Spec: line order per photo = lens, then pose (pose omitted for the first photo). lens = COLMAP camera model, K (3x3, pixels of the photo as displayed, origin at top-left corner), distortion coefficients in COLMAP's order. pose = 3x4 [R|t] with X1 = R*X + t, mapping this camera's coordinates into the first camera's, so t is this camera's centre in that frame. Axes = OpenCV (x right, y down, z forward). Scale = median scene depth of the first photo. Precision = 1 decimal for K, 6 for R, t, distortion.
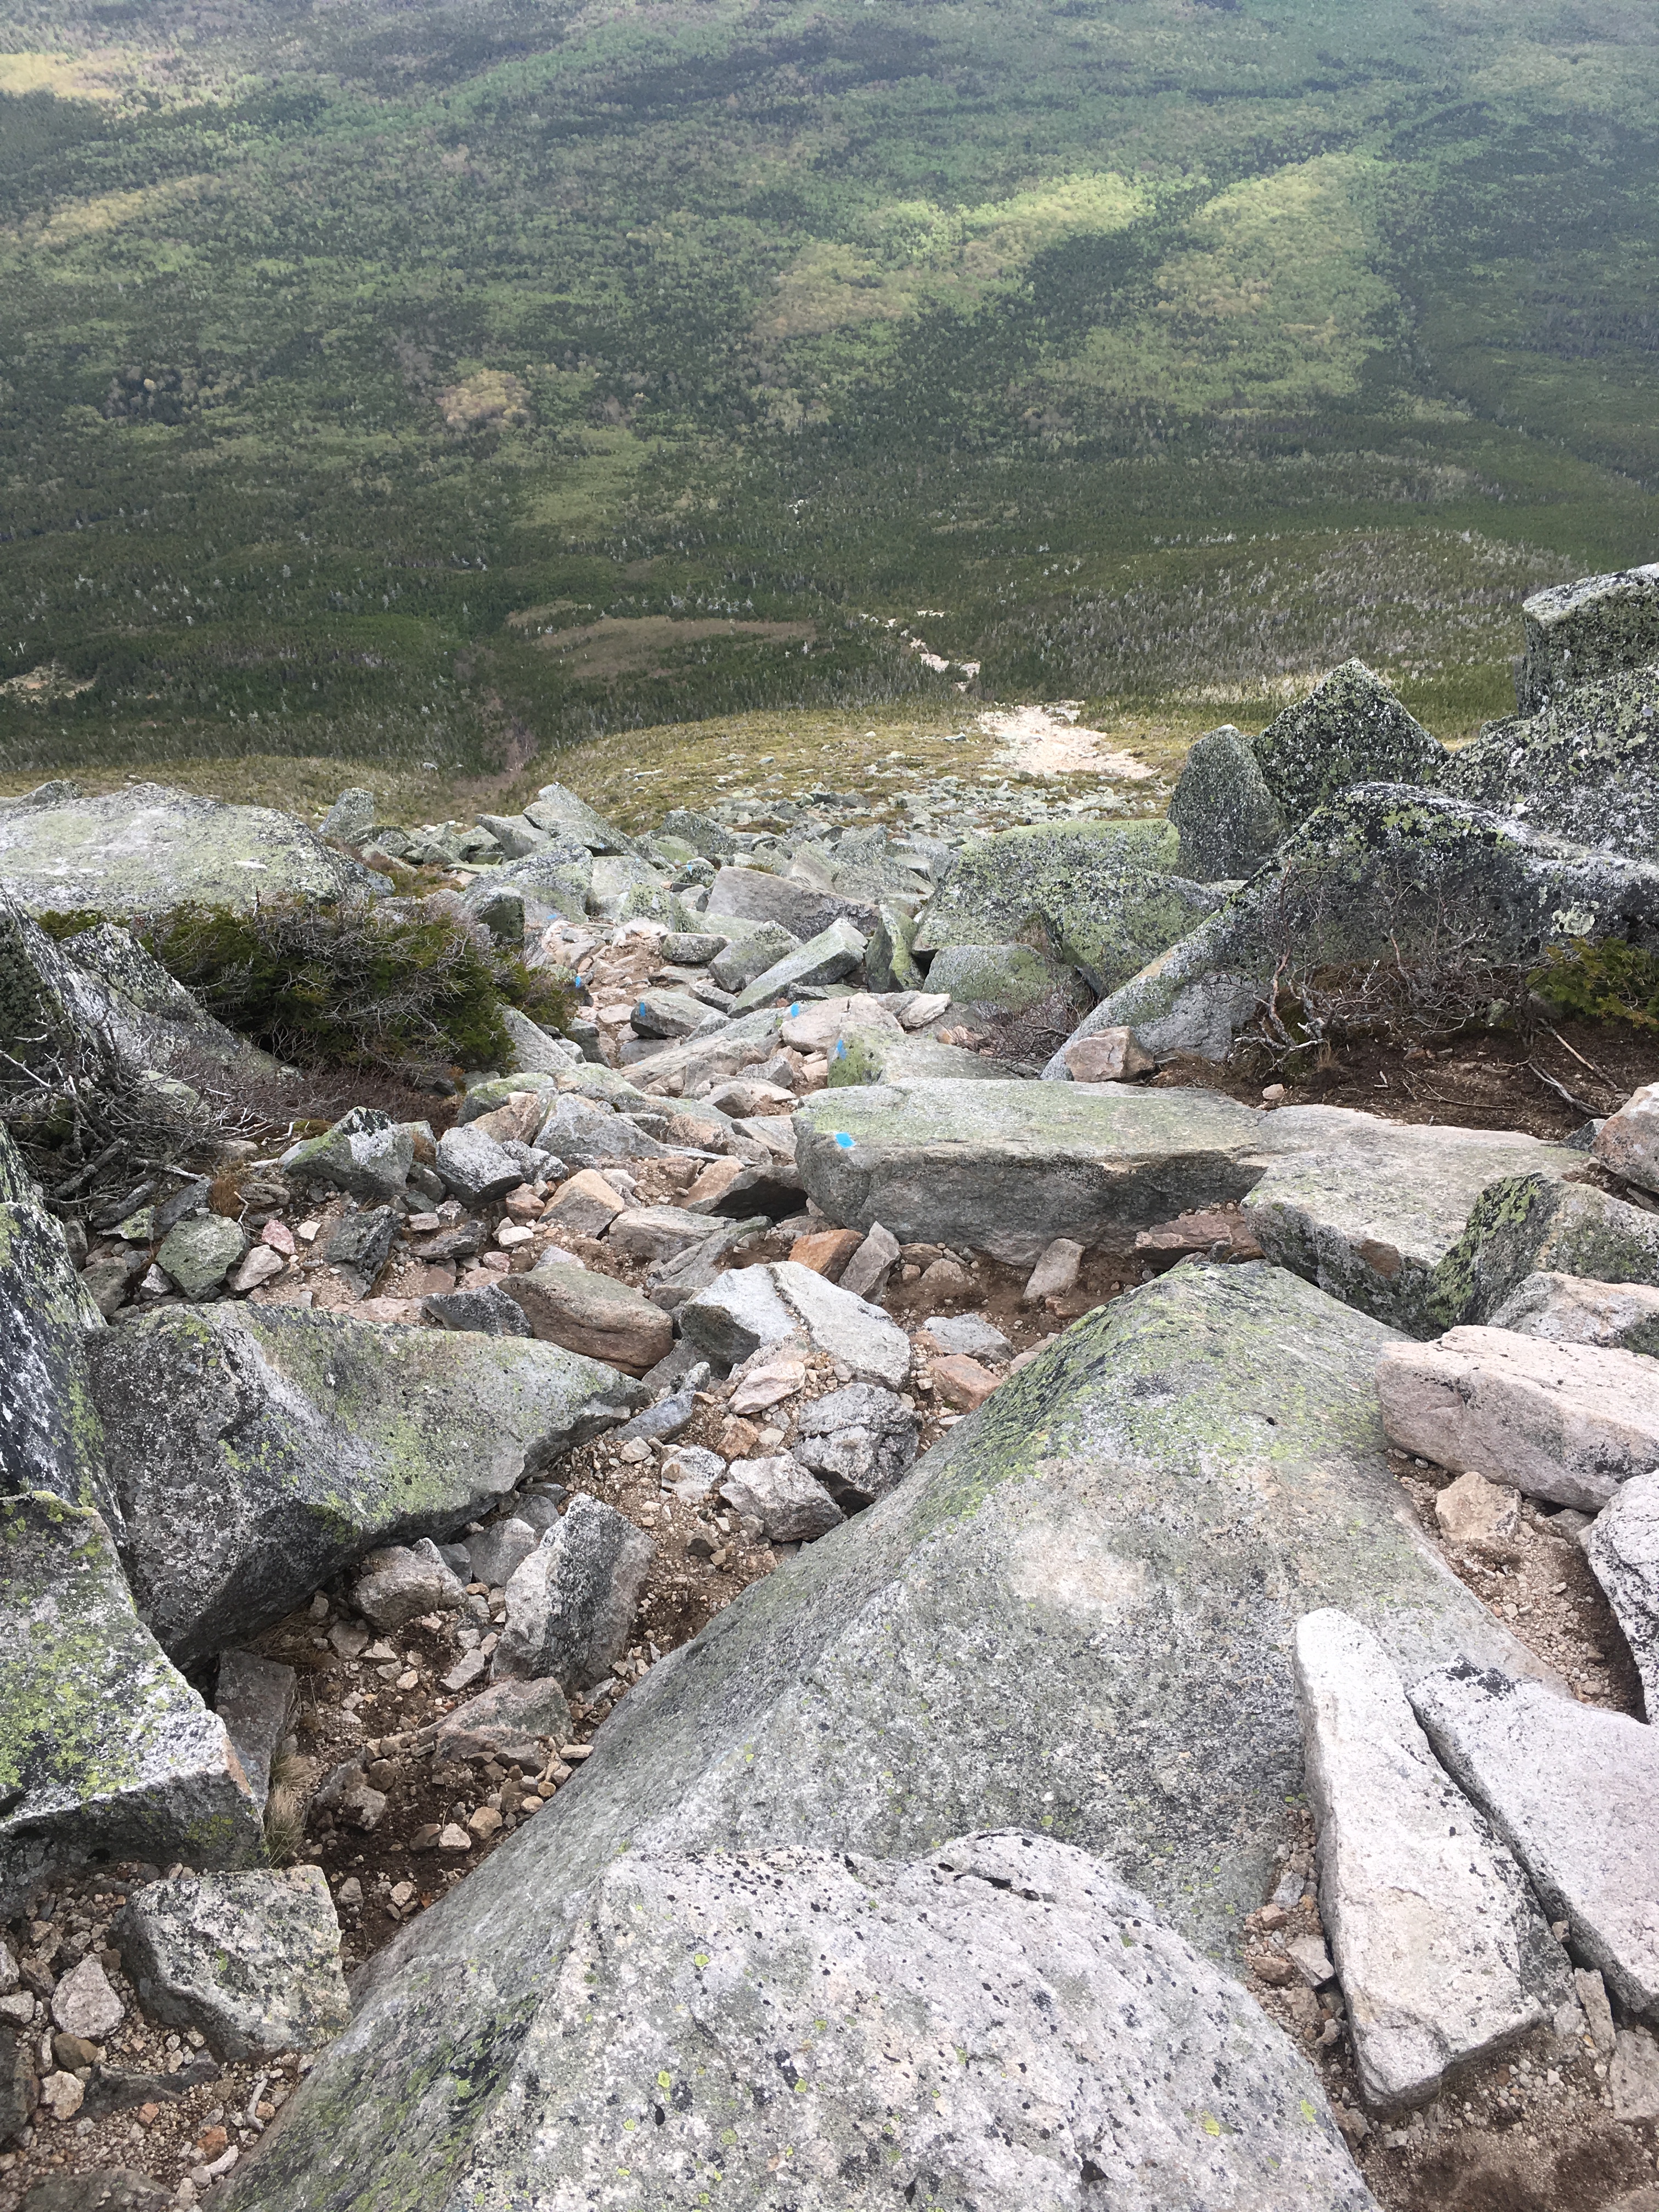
lens RADIAL K [[1887.1, 0, 826.7], [0, 1887.1, 1085.6], [0, 0, 1]] dist [0.070101, -0.080234]
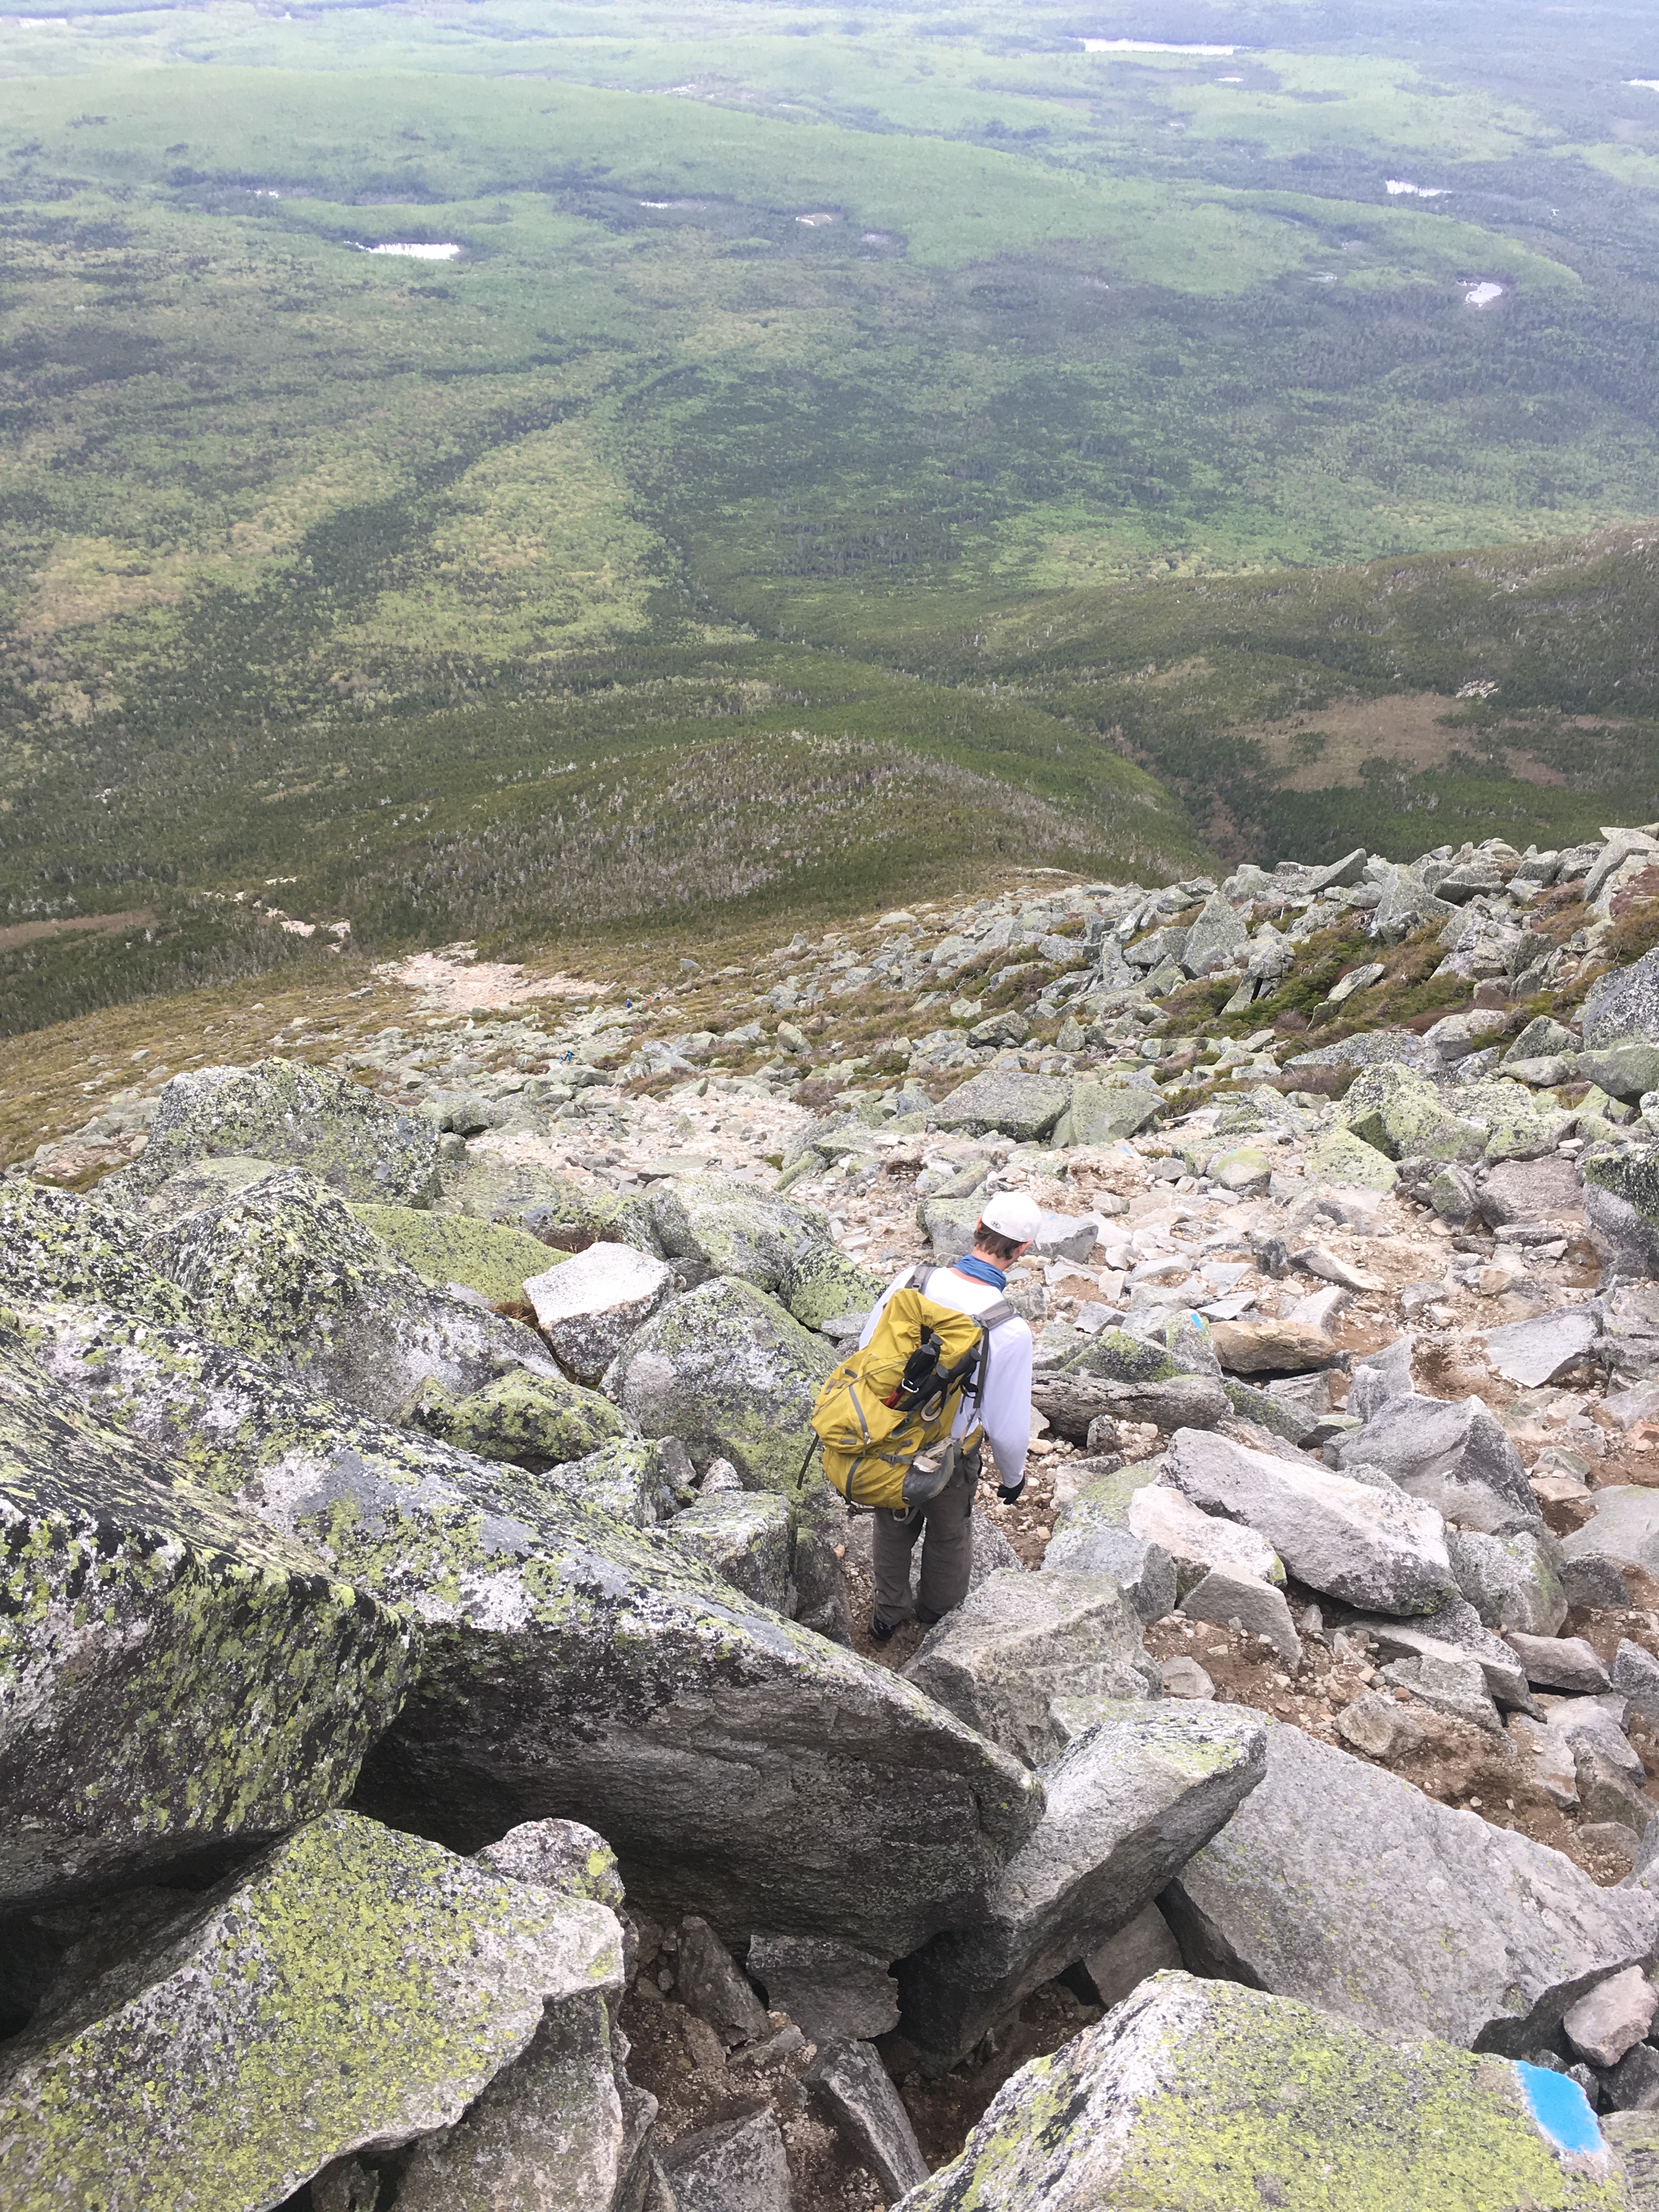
lens RADIAL K [[1887.1, 0, 826.7], [0, 1887.1, 1085.6], [0, 0, 1]] dist [0.070101, -0.080234]
pose [[0.931354, -0.185435, 0.313360, -0.072026], [0.223598, 0.970493, -0.090264, -0.073955], [-0.287375, 0.154135, 0.945335, 0.597718]]
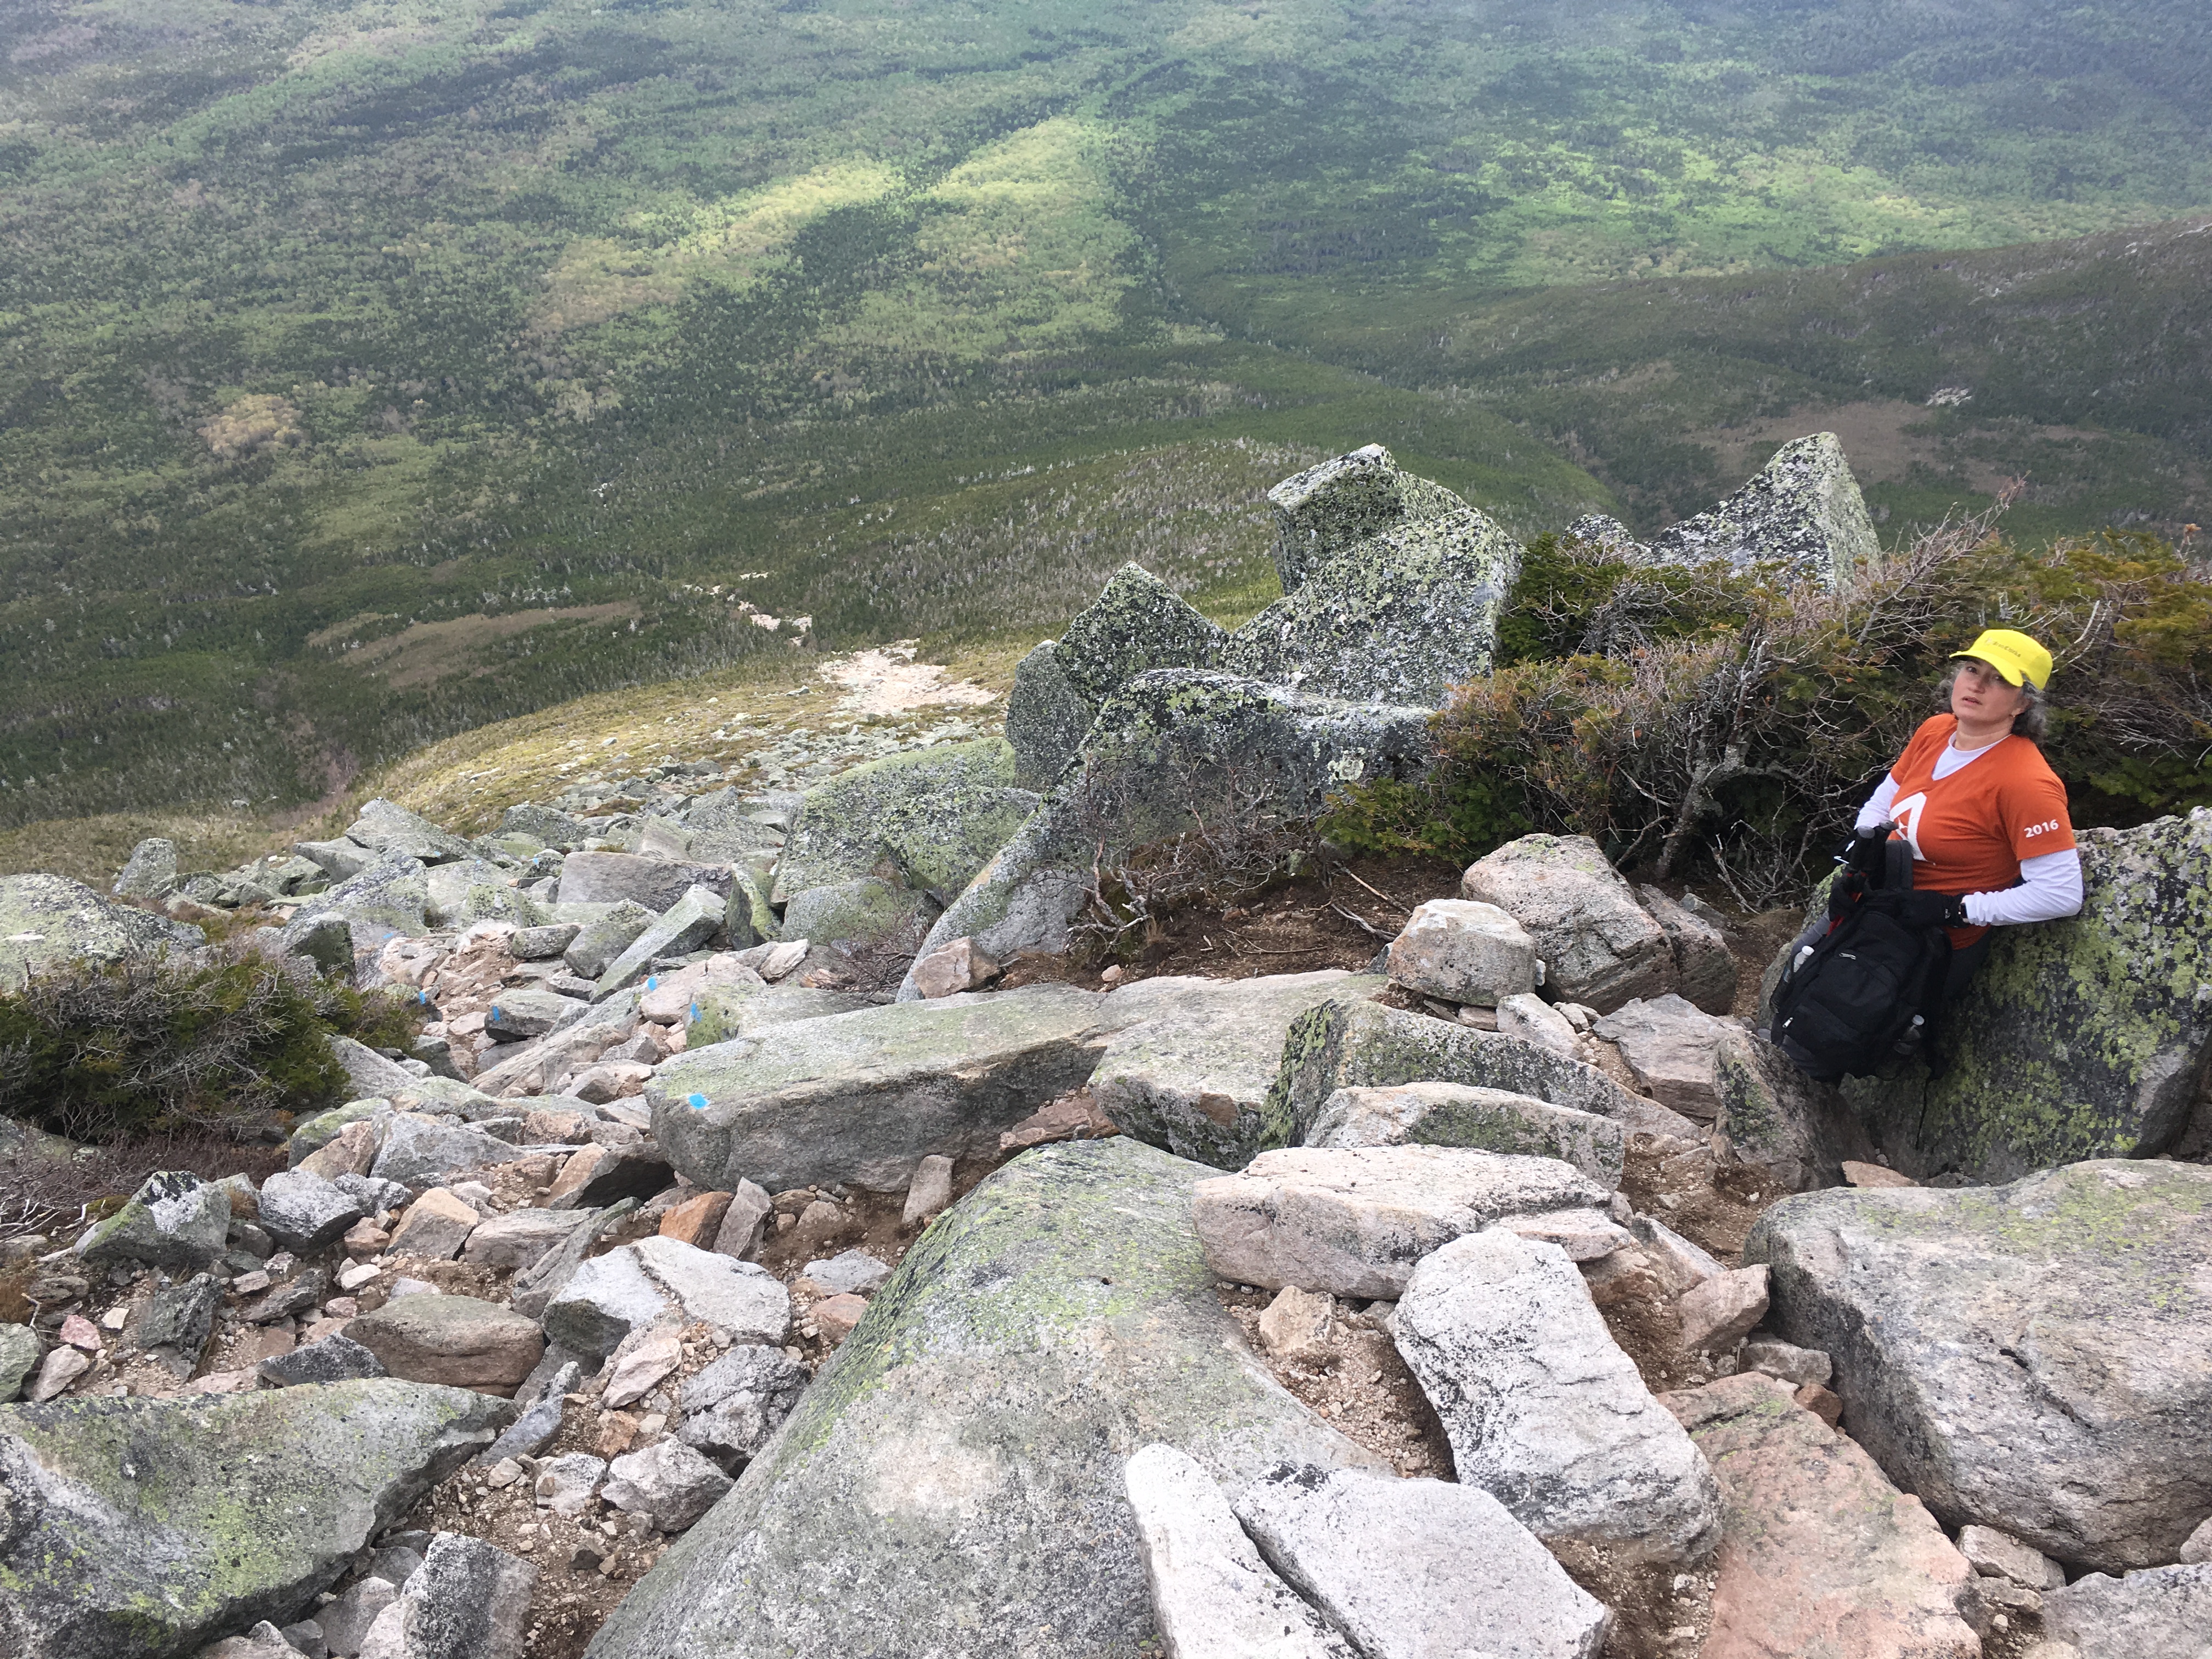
lens RADIAL K [[1887.1, 0, 1113.6], [0, 1887.1, 804.6], [0, 0, 1]] dist [0.070101, -0.080234]
pose [[0.963032, -0.160739, 0.216178, 0.017865], [0.184506, 0.978273, -0.094545, 0.006820], [-0.196284, 0.130936, 0.971766, -0.009256]]
